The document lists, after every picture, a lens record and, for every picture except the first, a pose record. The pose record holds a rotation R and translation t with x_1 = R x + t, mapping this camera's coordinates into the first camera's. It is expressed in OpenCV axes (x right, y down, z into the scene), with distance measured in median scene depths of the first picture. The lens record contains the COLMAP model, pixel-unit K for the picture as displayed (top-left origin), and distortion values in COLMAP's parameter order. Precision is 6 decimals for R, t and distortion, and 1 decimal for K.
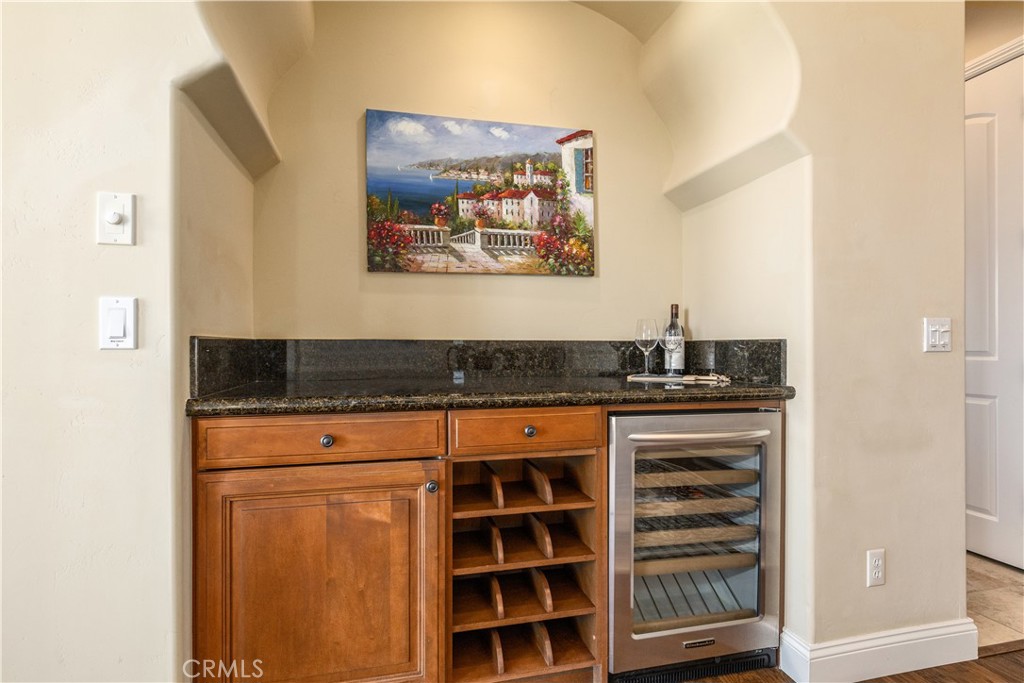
lens RADIAL K [[539.1, 0, 512.0], [0, 539.1, 341.5], [0, 0, 1]] dist [-0.000531, -0.000038]
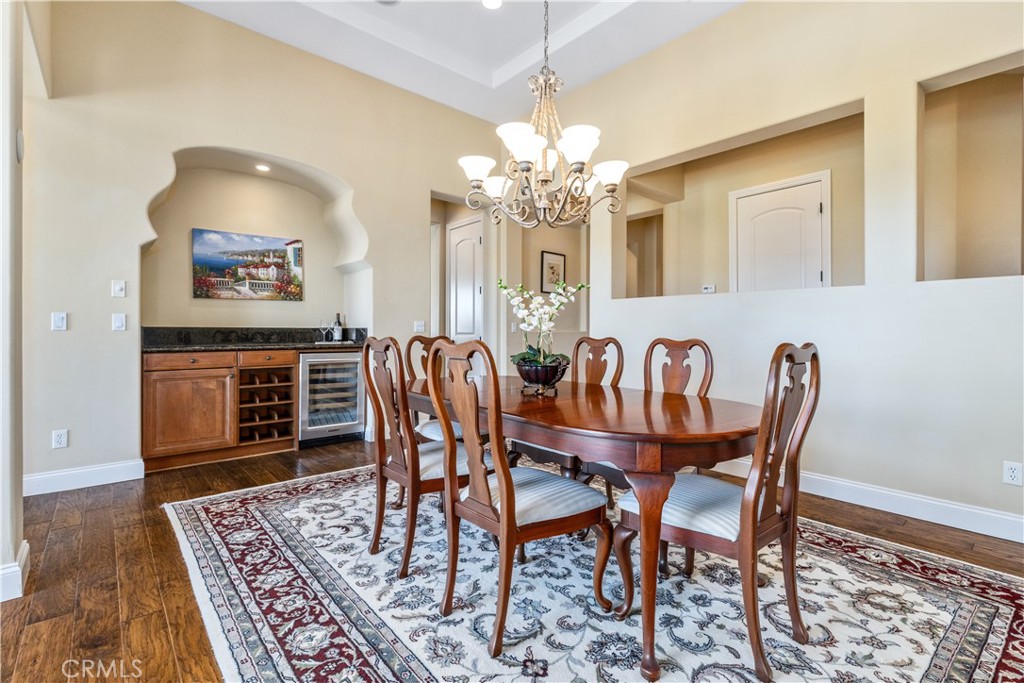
lens RADIAL K [[467.8, 0, 513.3], [0, 467.8, 329.0], [0, 0, 1]] dist [-0.001907, -0.000367]
pose [[0.886466, 0.003332, 0.462782, 0.024066], [-0.005939, 0.999974, 0.004178, -0.011396], [-0.462756, -0.006452, 0.886462, -1.413305]]
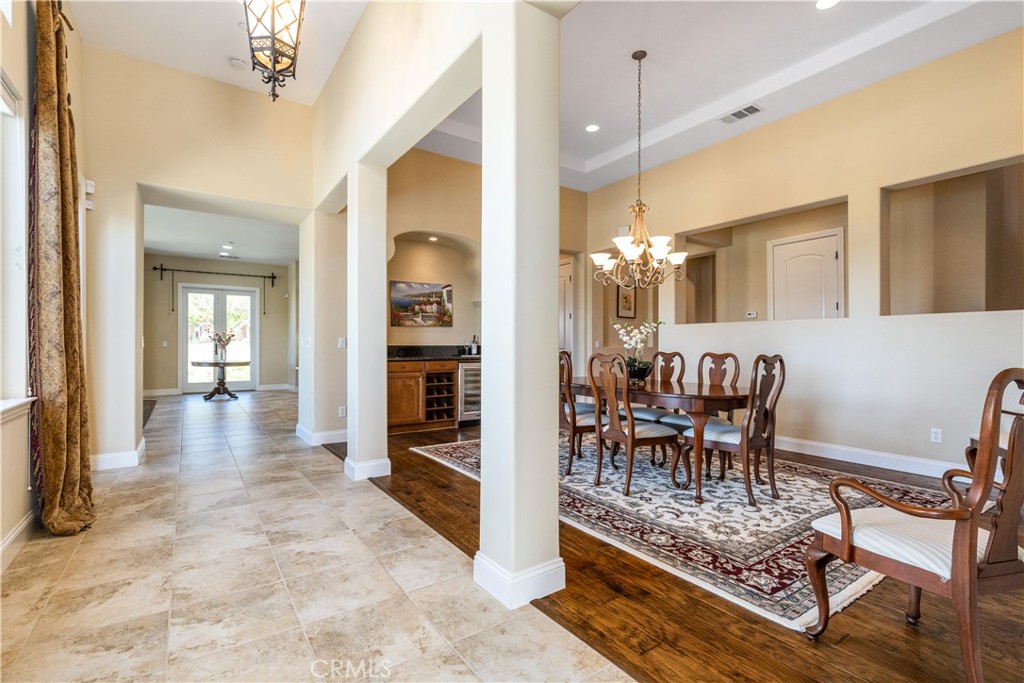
lens RADIAL K [[458.0, 0, 512.0], [0, 458.0, 341.5], [0, 0, 1]] dist [0.001429, 0.000197]
pose [[0.937040, 0.002299, 0.349215, -0.564307], [-0.002363, 0.999997, -0.000241, -0.029335], [-0.349214, -0.000599, 0.937043, -2.077698]]
